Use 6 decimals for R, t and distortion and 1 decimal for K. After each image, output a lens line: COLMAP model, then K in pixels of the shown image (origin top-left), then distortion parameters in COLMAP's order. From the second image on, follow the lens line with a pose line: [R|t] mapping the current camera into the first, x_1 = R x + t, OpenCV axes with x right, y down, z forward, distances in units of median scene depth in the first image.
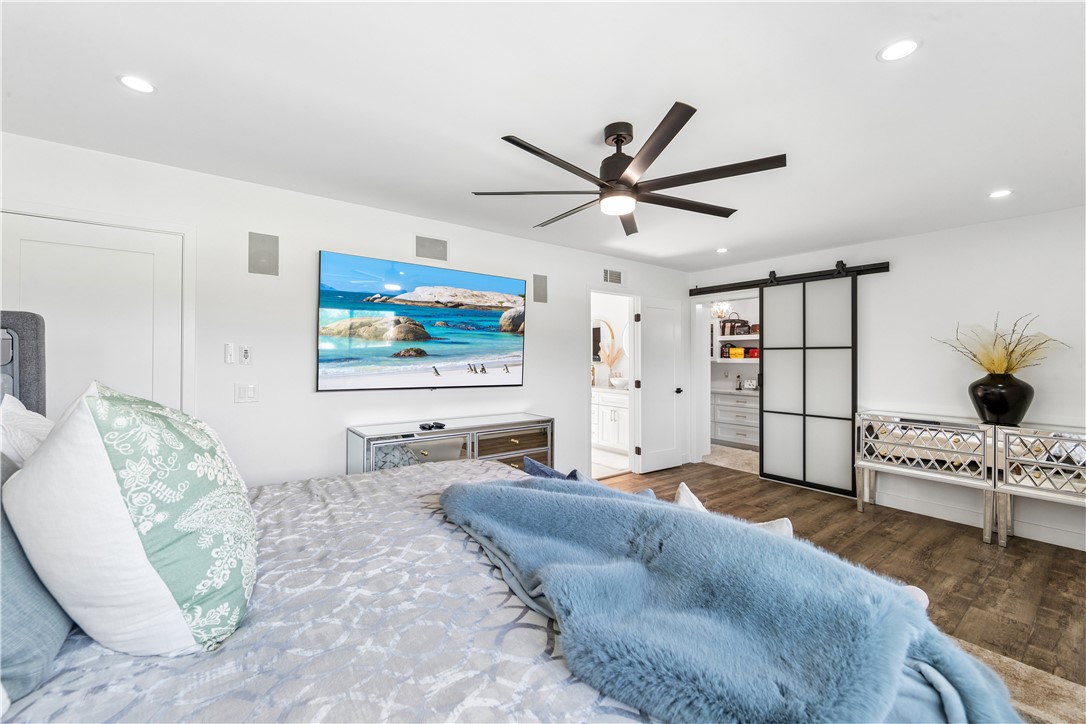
lens RADIAL K [[431.4, 0, 547.6], [0, 431.4, 354.8], [0, 0, 1]] dist [-0.000621, -0.000994]
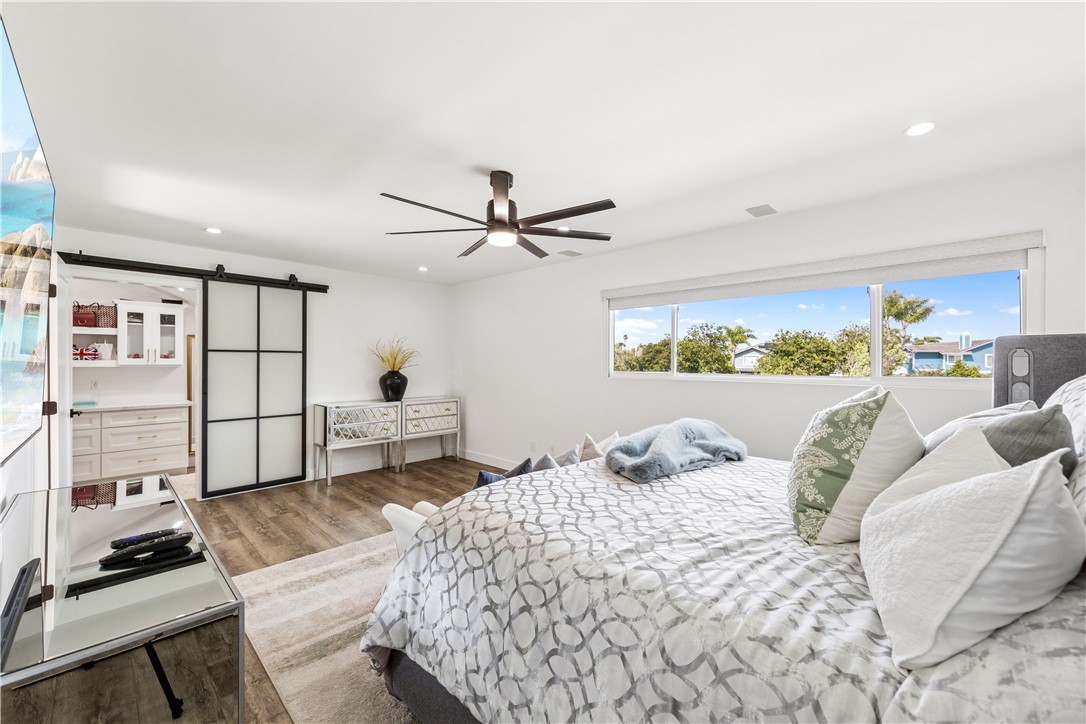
lens RADIAL K [[431.4, 0, 538.2], [0, 431.4, 359.0], [0, 0, 1]] dist [-0.000621, -0.000994]
pose [[-0.150045, 0.000125, 0.988679, -0.542228], [-0.011930, 0.999927, -0.001937, -0.003571], [-0.988607, -0.012086, -0.150033, 0.552650]]
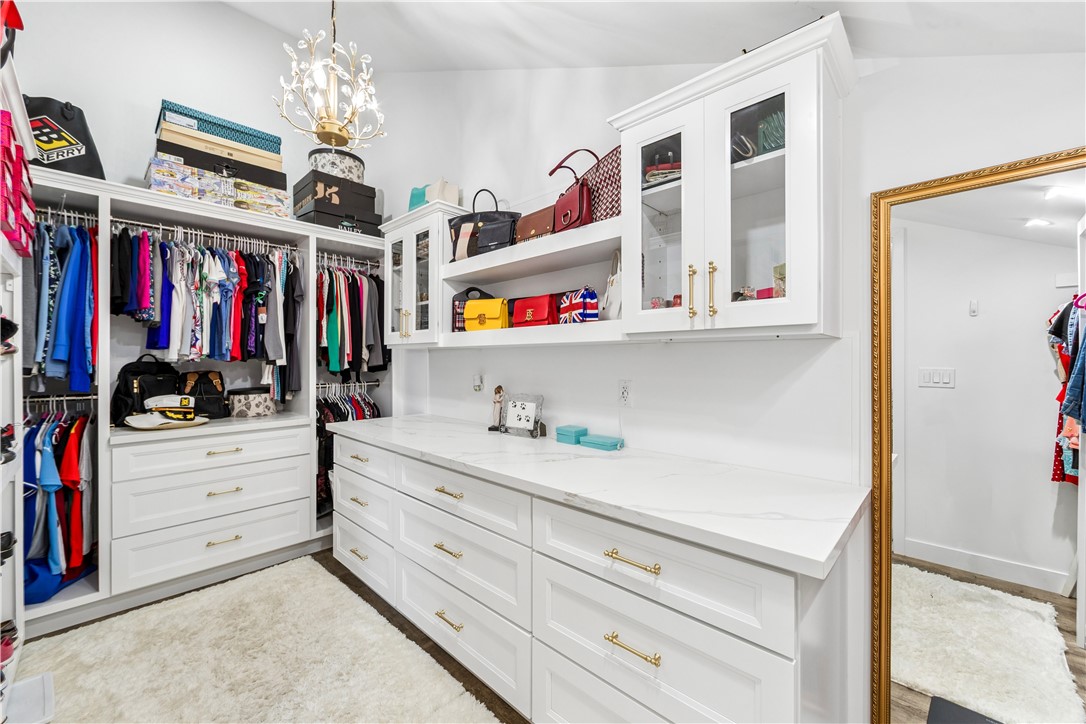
lens RADIAL K [[431.4, 0, 548.2], [0, 431.4, 357.5], [0, 0, 1]] dist [-0.000621, -0.000994]
pose [[0.980997, -0.000392, 0.194022, 0.755340], [-0.000514, 0.999989, 0.004620, 0.045363], [-0.194022, -0.004632, 0.980986, 1.223308]]
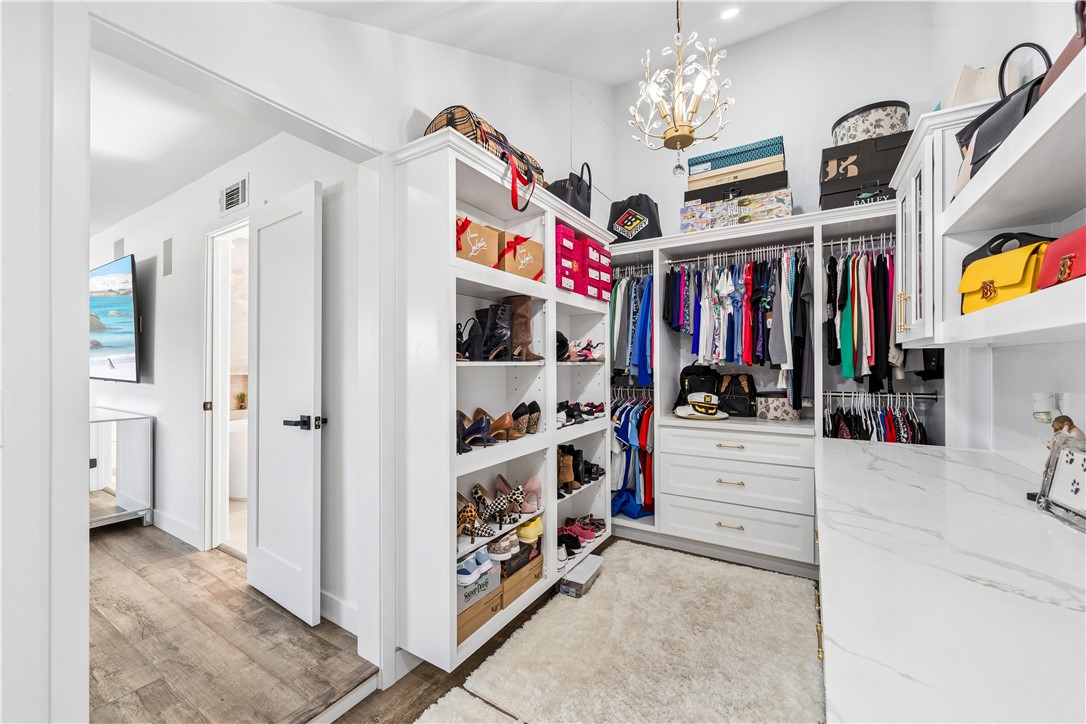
lens RADIAL K [[431.4, 0, 542.5], [0, 431.4, 362.4], [0, 0, 1]] dist [-0.000621, -0.000994]
pose [[0.378236, -0.006814, -0.925684, 0.940948], [0.009990, 0.999945, -0.003279, 0.048400], [0.925655, -0.008007, 0.378283, 1.377079]]
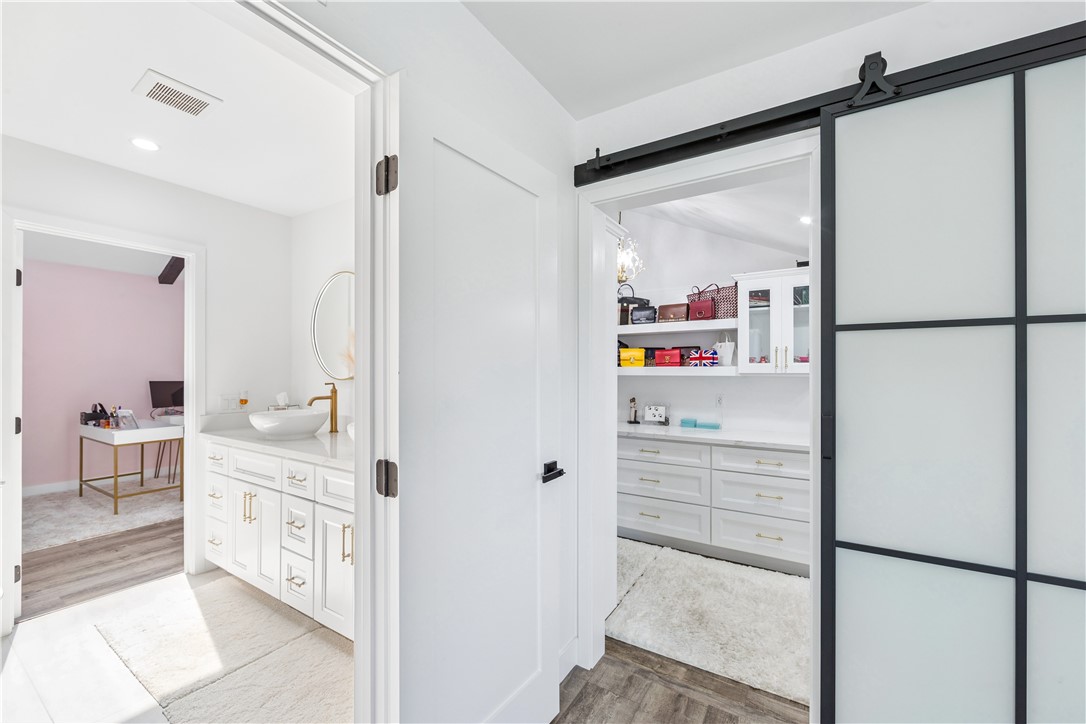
lens RADIAL K [[431.4, 0, 551.2], [0, 431.4, 369.6], [0, 0, 1]] dist [-0.000621, -0.000994]
pose [[0.931017, -0.001357, 0.364973, 0.253787], [-0.000965, 0.999980, 0.006179, 0.014221], [-0.364975, -0.006105, 0.930997, 0.939568]]
